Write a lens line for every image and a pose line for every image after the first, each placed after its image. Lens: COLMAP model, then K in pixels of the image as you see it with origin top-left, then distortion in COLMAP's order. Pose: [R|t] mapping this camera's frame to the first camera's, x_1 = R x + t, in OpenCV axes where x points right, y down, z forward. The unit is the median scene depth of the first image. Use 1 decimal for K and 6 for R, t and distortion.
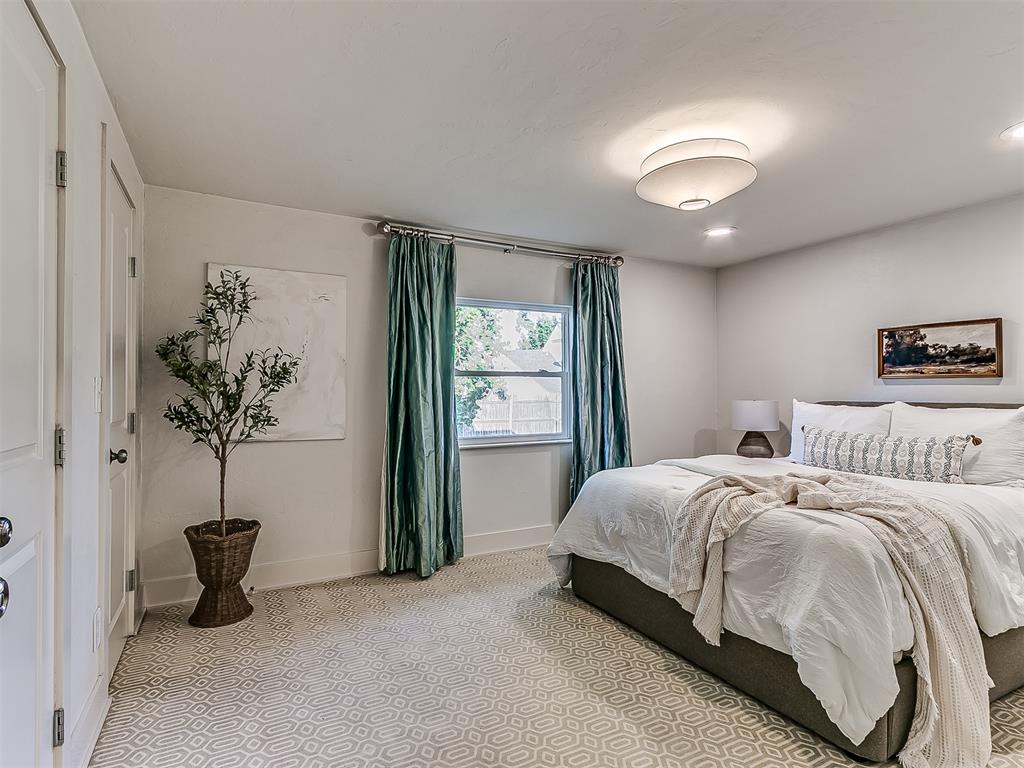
lens RADIAL K [[530.2, 0, 512.0], [0, 530.2, 384.0], [0, 0, 1]] dist [0.003937, -0.000427]
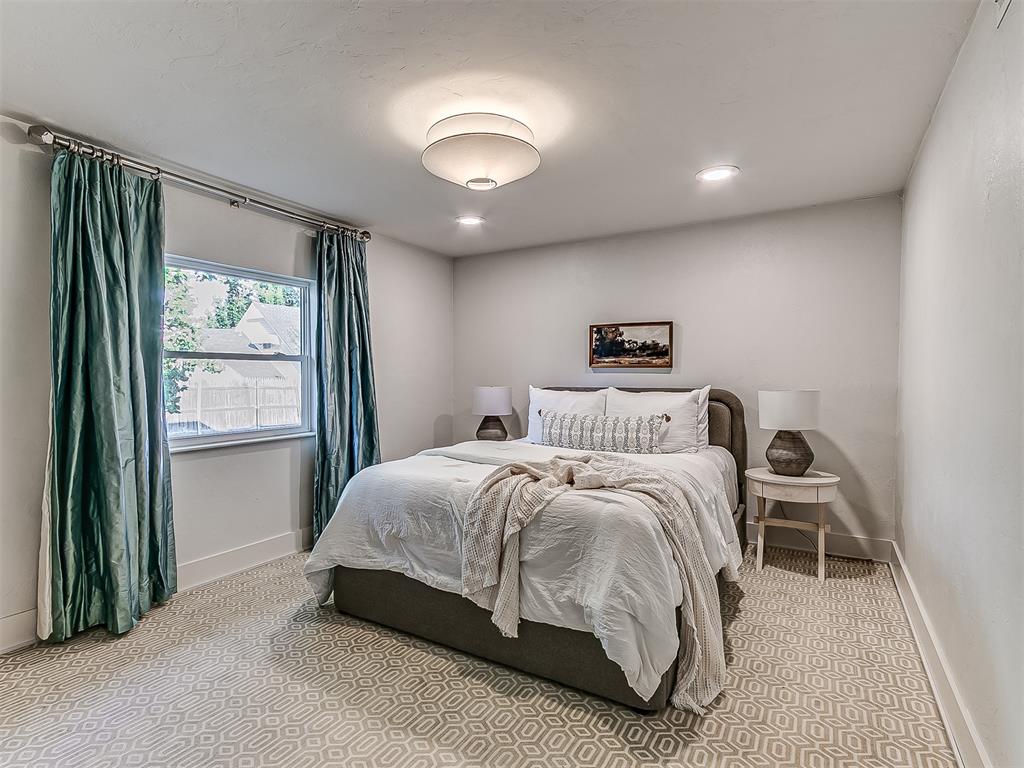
lens RADIAL K [[530.2, 0, 512.0], [0, 530.2, 384.0], [0, 0, 1]] dist [0.003937, -0.000427]
pose [[0.859488, -0.004236, 0.511138, -0.073682], [-0.009559, 0.999658, 0.024358, -0.000887], [-0.511066, -0.025821, 0.859153, 0.104193]]
